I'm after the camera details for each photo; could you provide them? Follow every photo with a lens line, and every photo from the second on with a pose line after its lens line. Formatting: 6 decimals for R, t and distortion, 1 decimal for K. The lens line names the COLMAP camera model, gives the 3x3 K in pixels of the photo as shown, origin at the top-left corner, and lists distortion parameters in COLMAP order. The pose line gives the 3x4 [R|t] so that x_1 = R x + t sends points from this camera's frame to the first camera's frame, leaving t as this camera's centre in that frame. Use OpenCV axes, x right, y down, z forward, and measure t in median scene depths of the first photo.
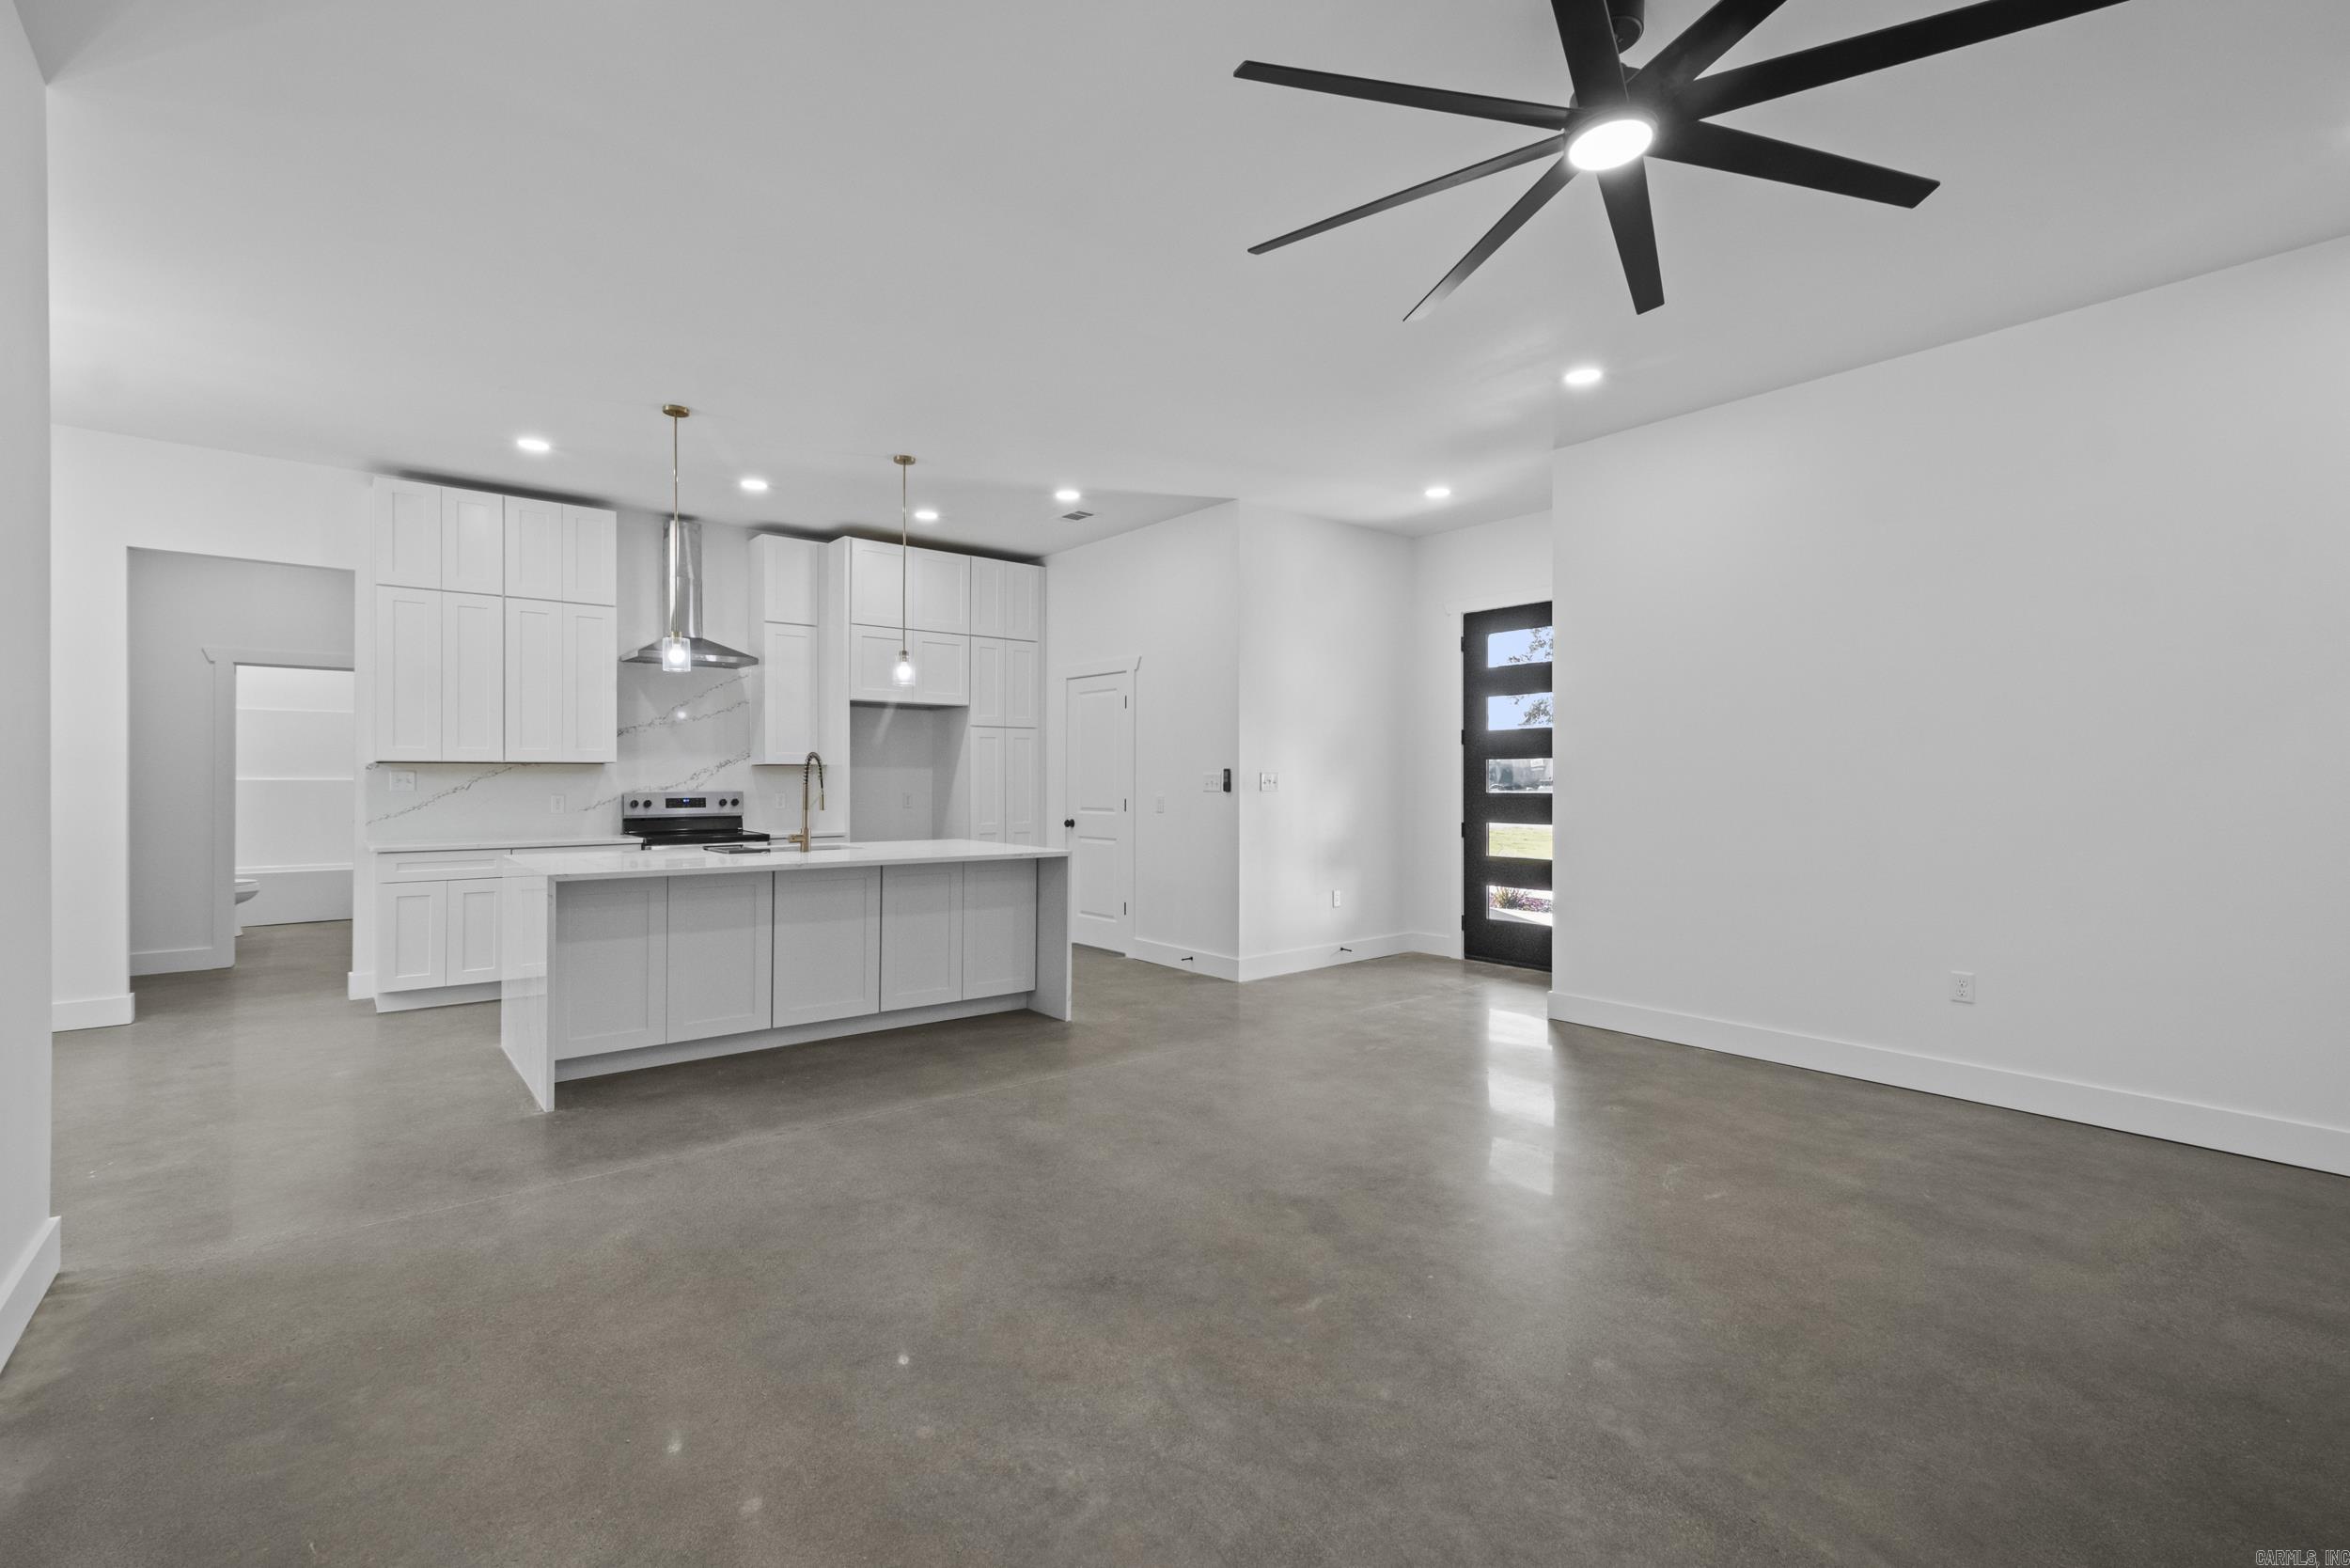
lens RADIAL K [[1028.3, 0, 1141.5], [0, 1028.3, 770.6], [0, 0, 1]] dist [0.007100, 0.001736]
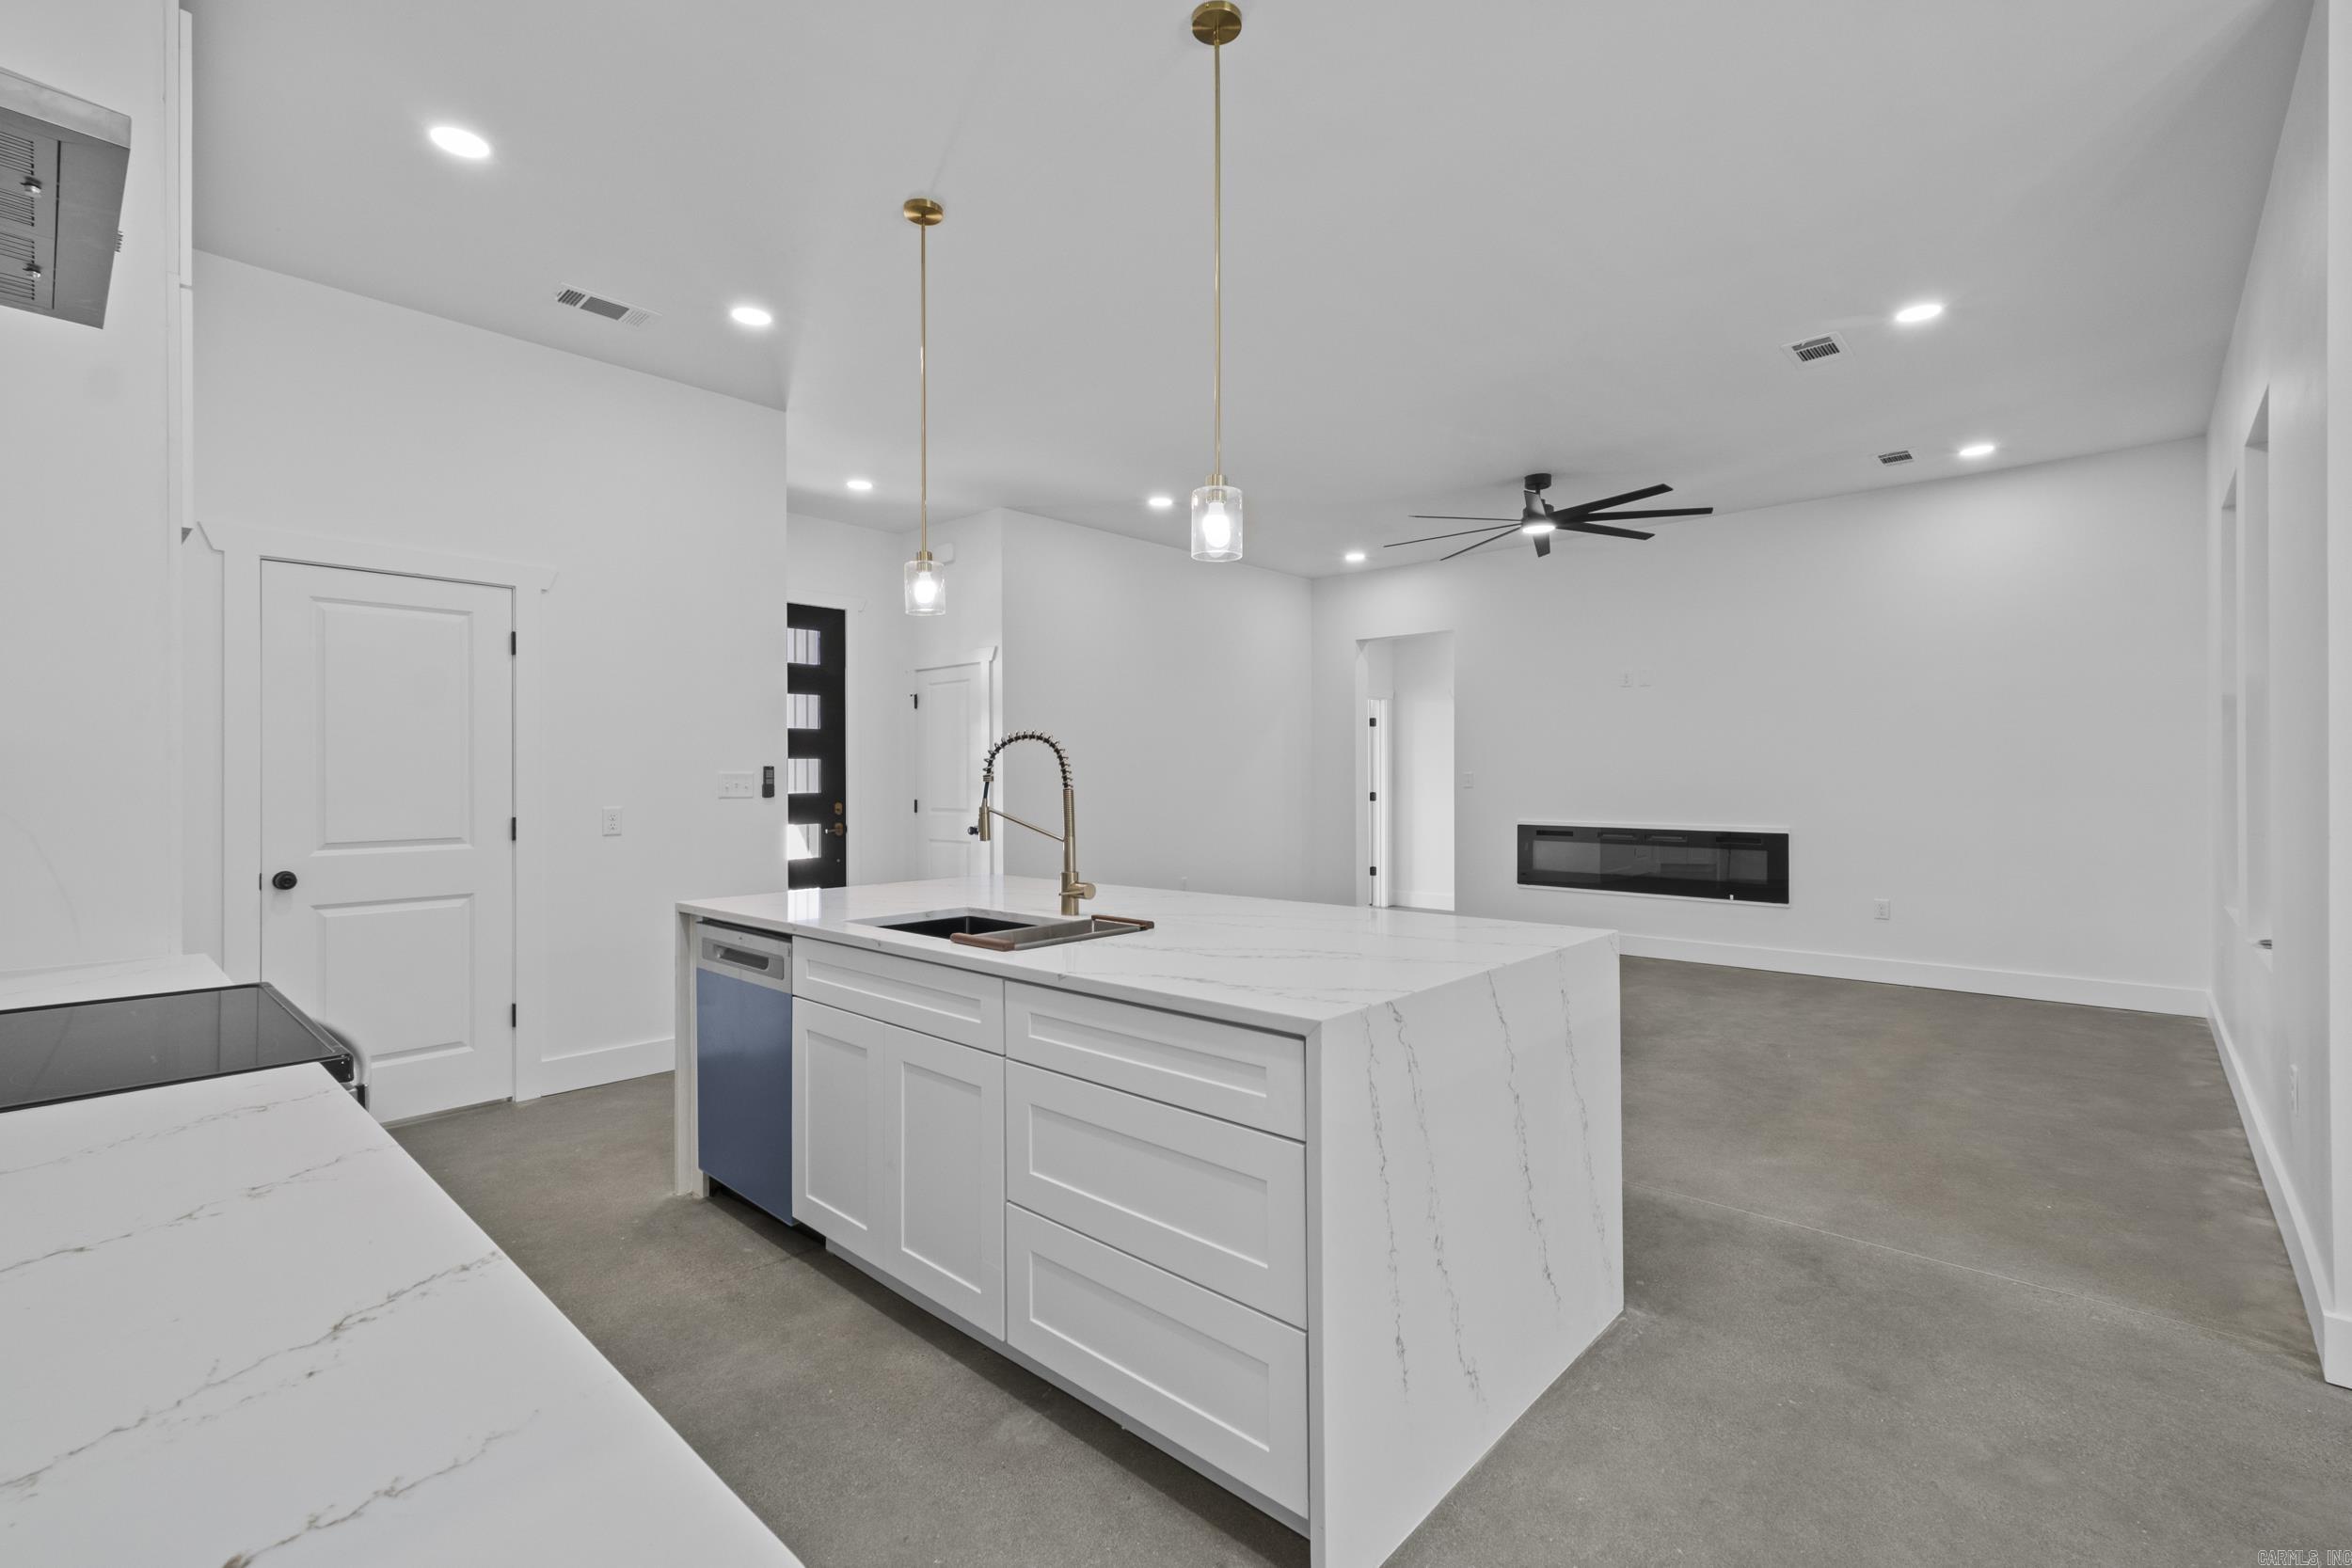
lens RADIAL K [[1029.1, 0, 1164.5], [0, 1029.1, 778.6], [0, 0, 1]] dist [0.007100, 0.001736]
pose [[-0.149199, -0.001392, 0.988806, -0.752315], [-0.005563, 0.999984, 0.000569, 0.005200], [-0.988791, -0.005416, -0.149205, 0.891384]]
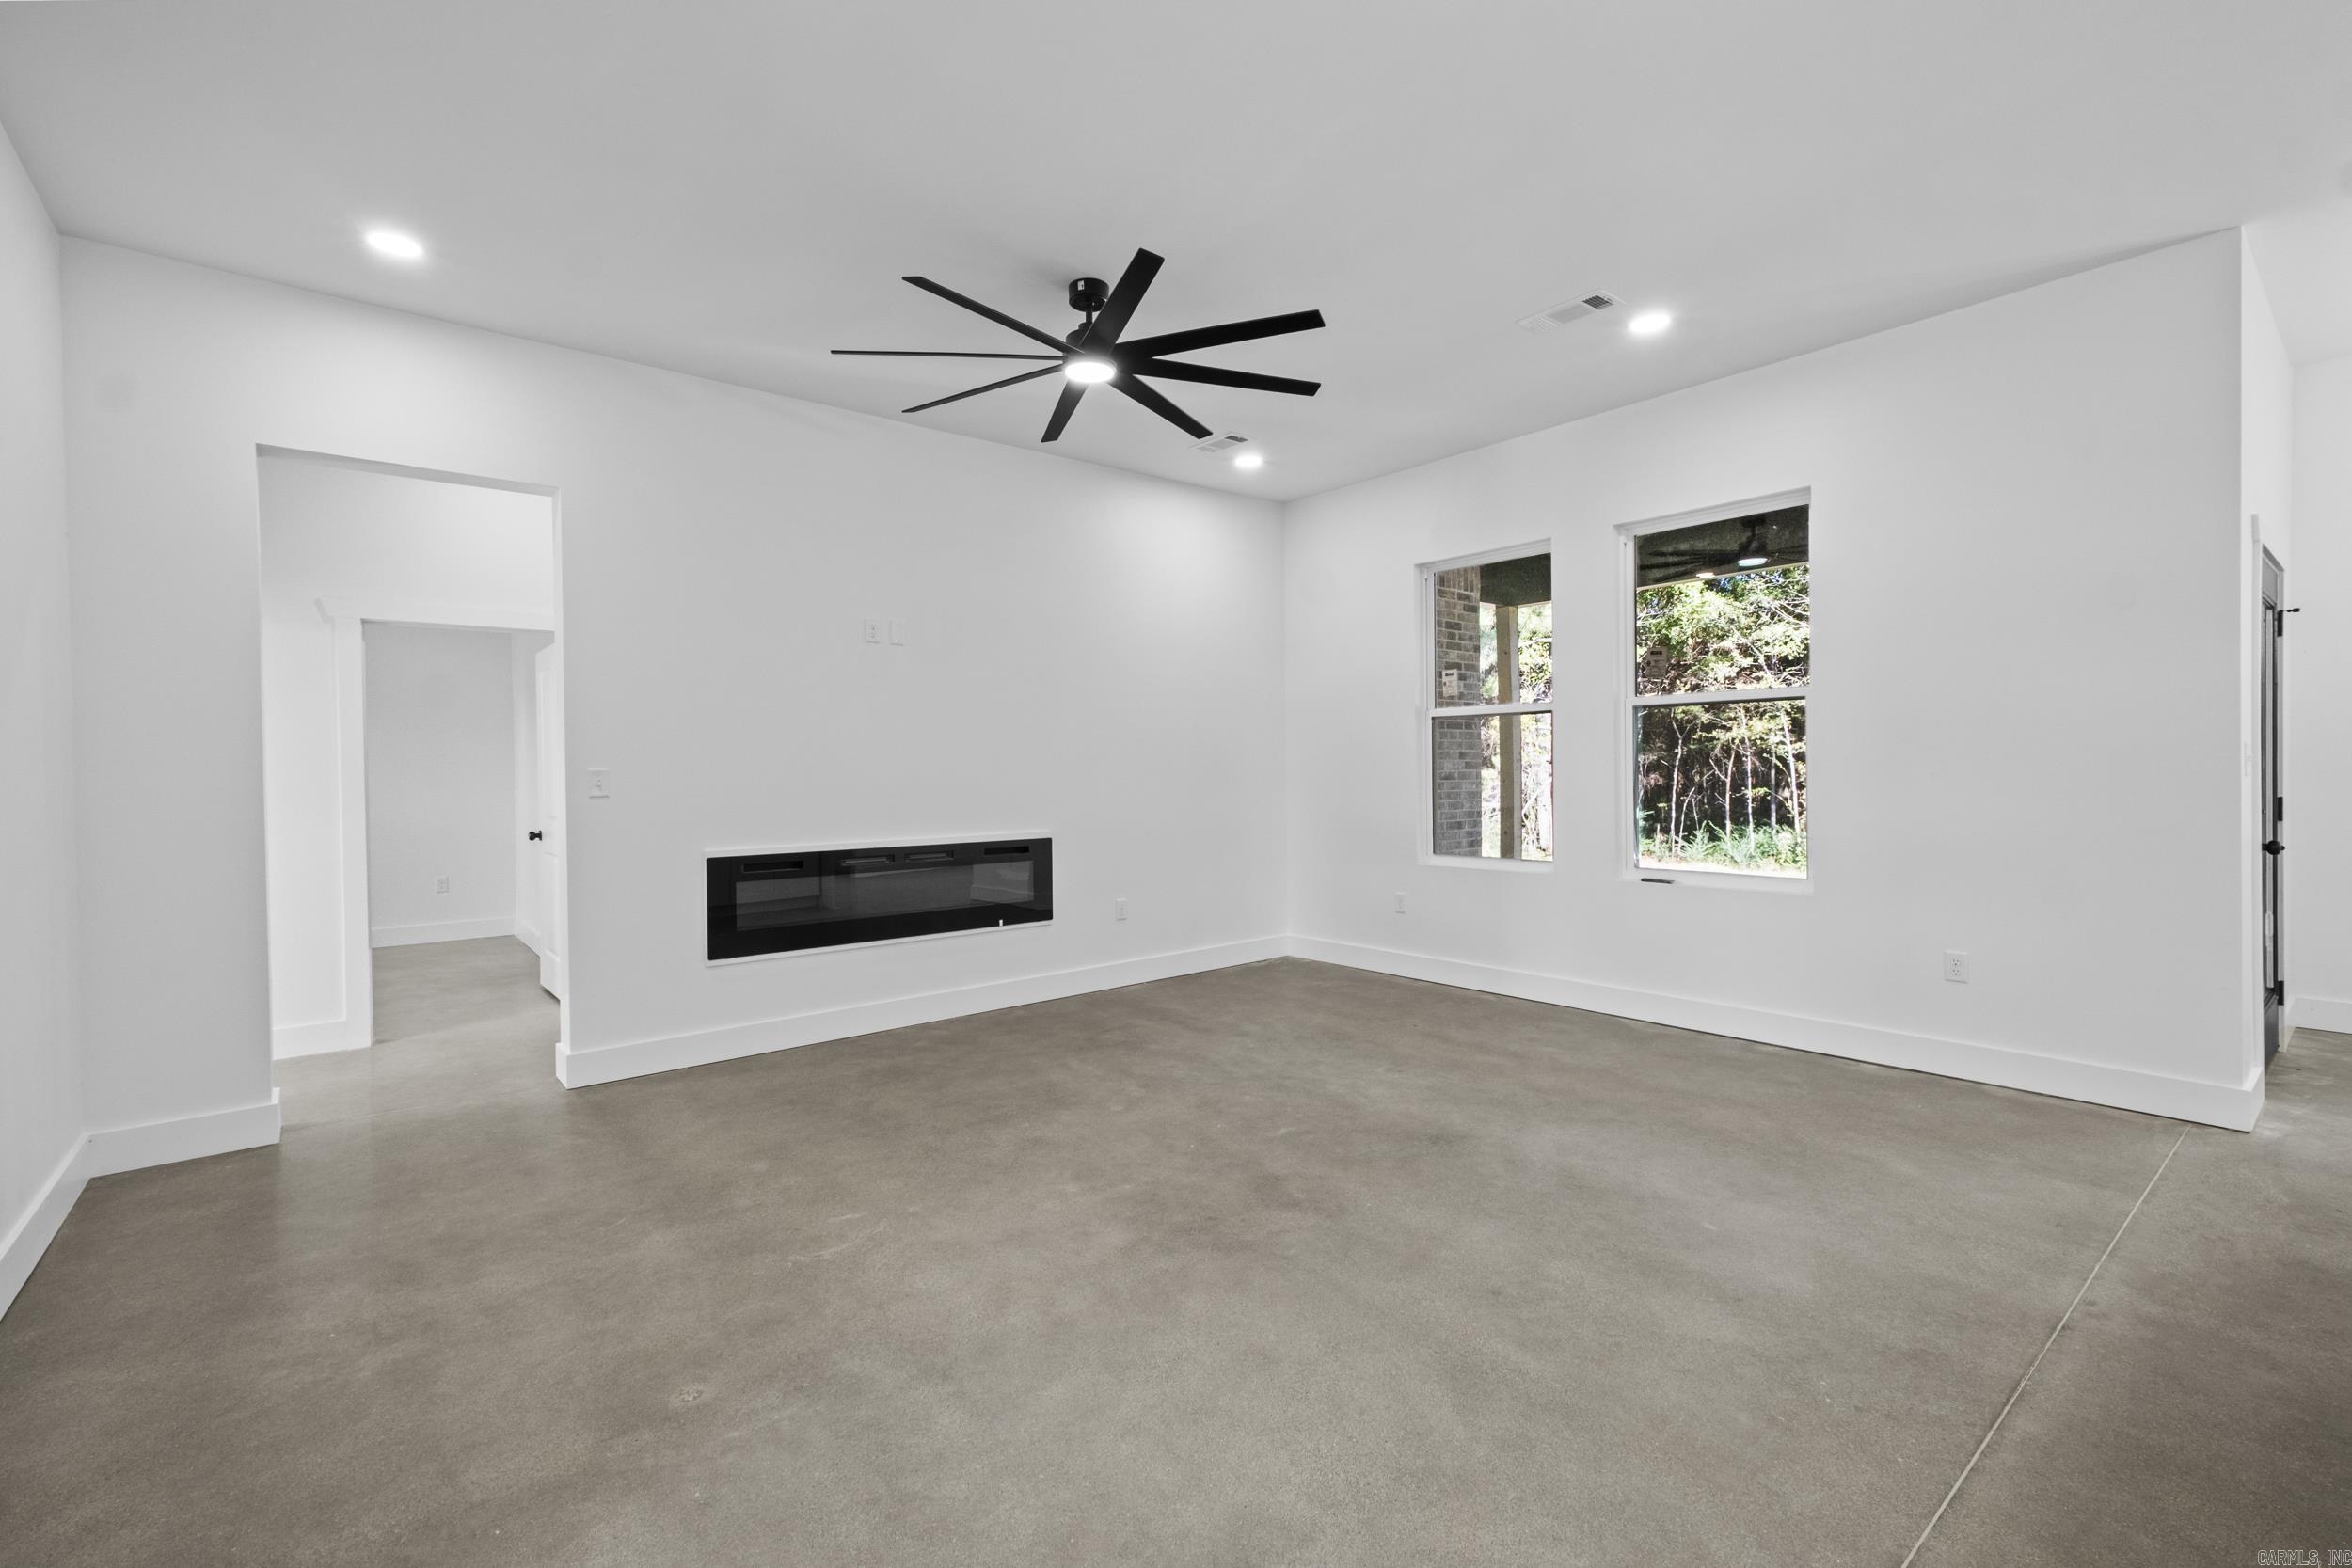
lens RADIAL K [[1029.1, 0, 1161.5], [0, 1029.1, 768.0], [0, 0, 1]] dist [0.007100, 0.001736]
pose [[-0.999730, 0.013911, -0.018609, 0.145694], [0.014099, 0.999851, -0.009970, 0.009449], [0.018468, -0.010230, -0.999777, 1.000890]]
